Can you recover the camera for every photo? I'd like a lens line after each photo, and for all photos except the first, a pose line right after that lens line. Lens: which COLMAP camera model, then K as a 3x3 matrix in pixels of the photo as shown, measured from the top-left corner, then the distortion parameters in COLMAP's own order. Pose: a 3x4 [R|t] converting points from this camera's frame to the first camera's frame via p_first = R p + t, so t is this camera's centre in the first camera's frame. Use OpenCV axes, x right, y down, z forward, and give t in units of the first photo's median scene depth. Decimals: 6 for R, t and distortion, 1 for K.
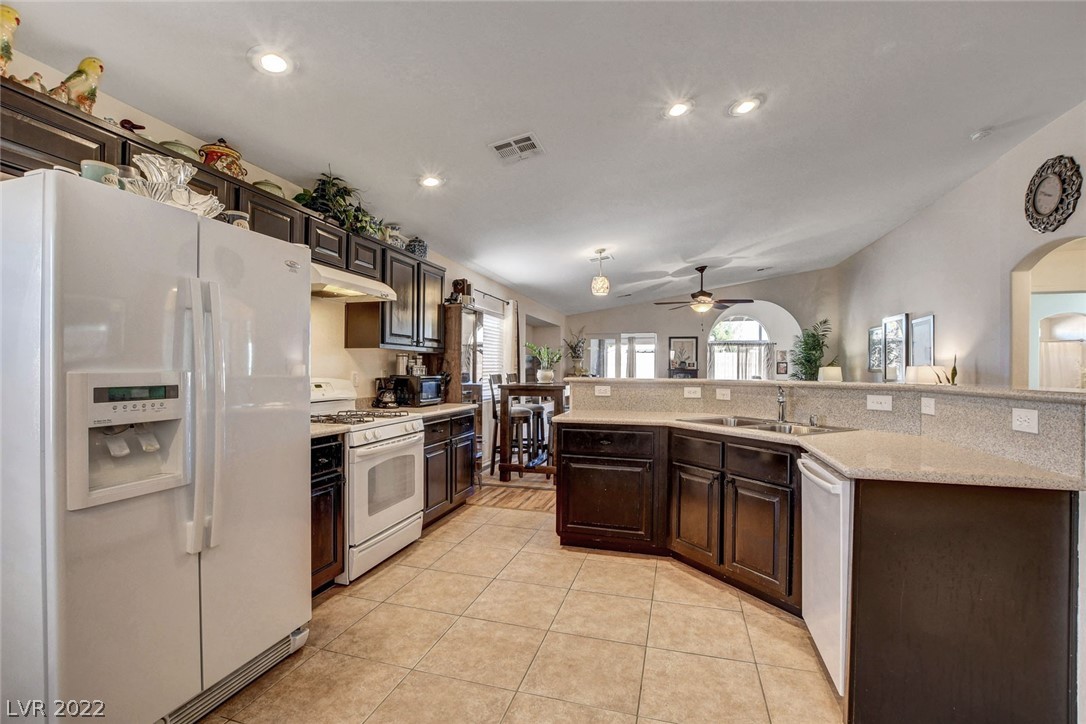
lens RADIAL K [[469.6, 0, 534.6], [0, 469.6, 371.4], [0, 0, 1]] dist [-0.032417, 0.000335]
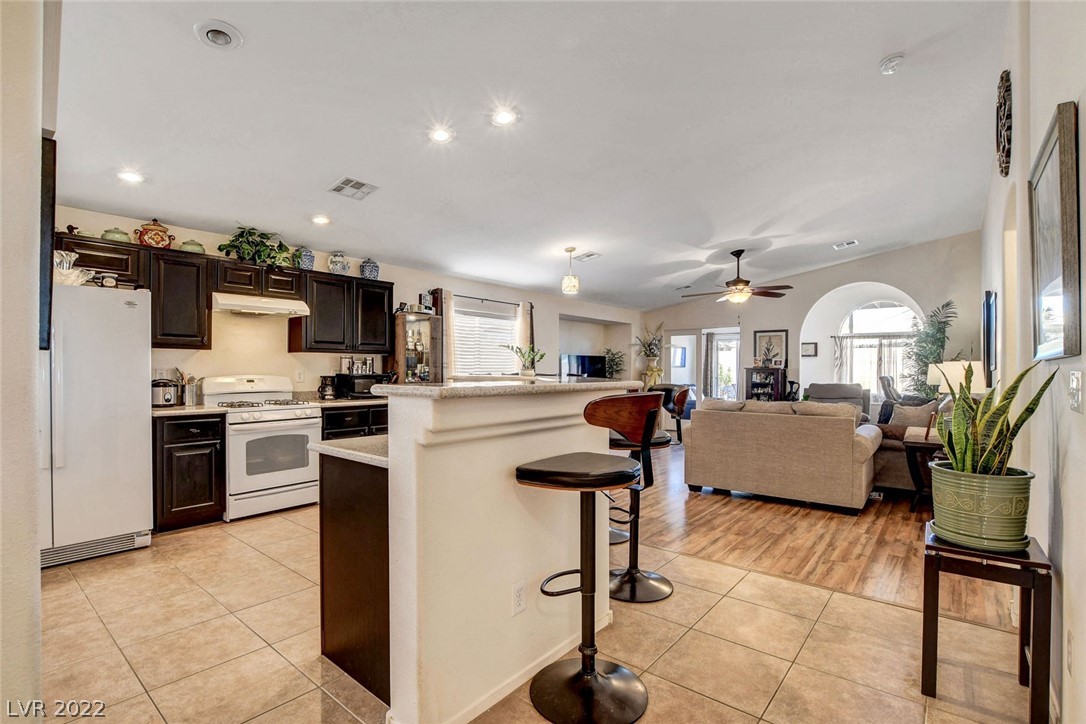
lens RADIAL K [[498.6, 0, 535.3], [0, 498.6, 371.1], [0, 0, 1]] dist [-0.030787, 0.000213]
pose [[0.921795, -0.002287, -0.387672, 0.683699], [0.001610, 0.999997, -0.002069, 0.005017], [0.387675, 0.001283, 0.921795, -0.007737]]
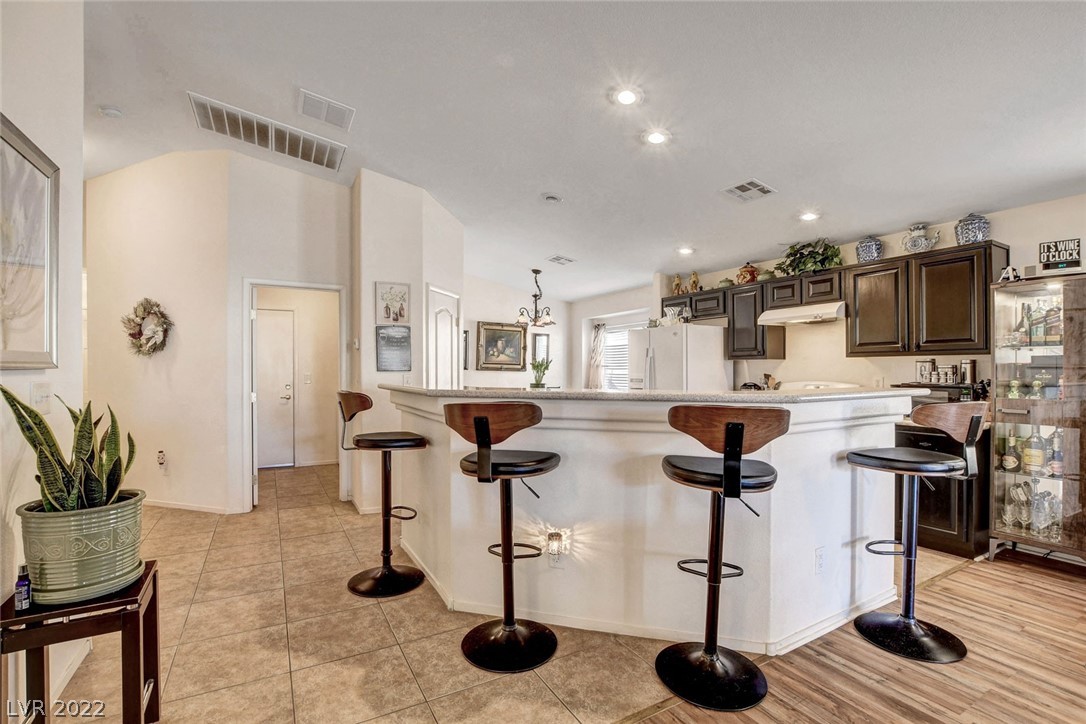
lens RADIAL K [[469.6, 0, 534.6], [0, 469.6, 371.4], [0, 0, 1]] dist [-0.032417, 0.000335]
pose [[-0.676703, -0.006928, -0.736223, 0.913309], [-0.004328, 0.999976, -0.005432, -0.004934], [0.736243, -0.000489, -0.676717, 1.066905]]
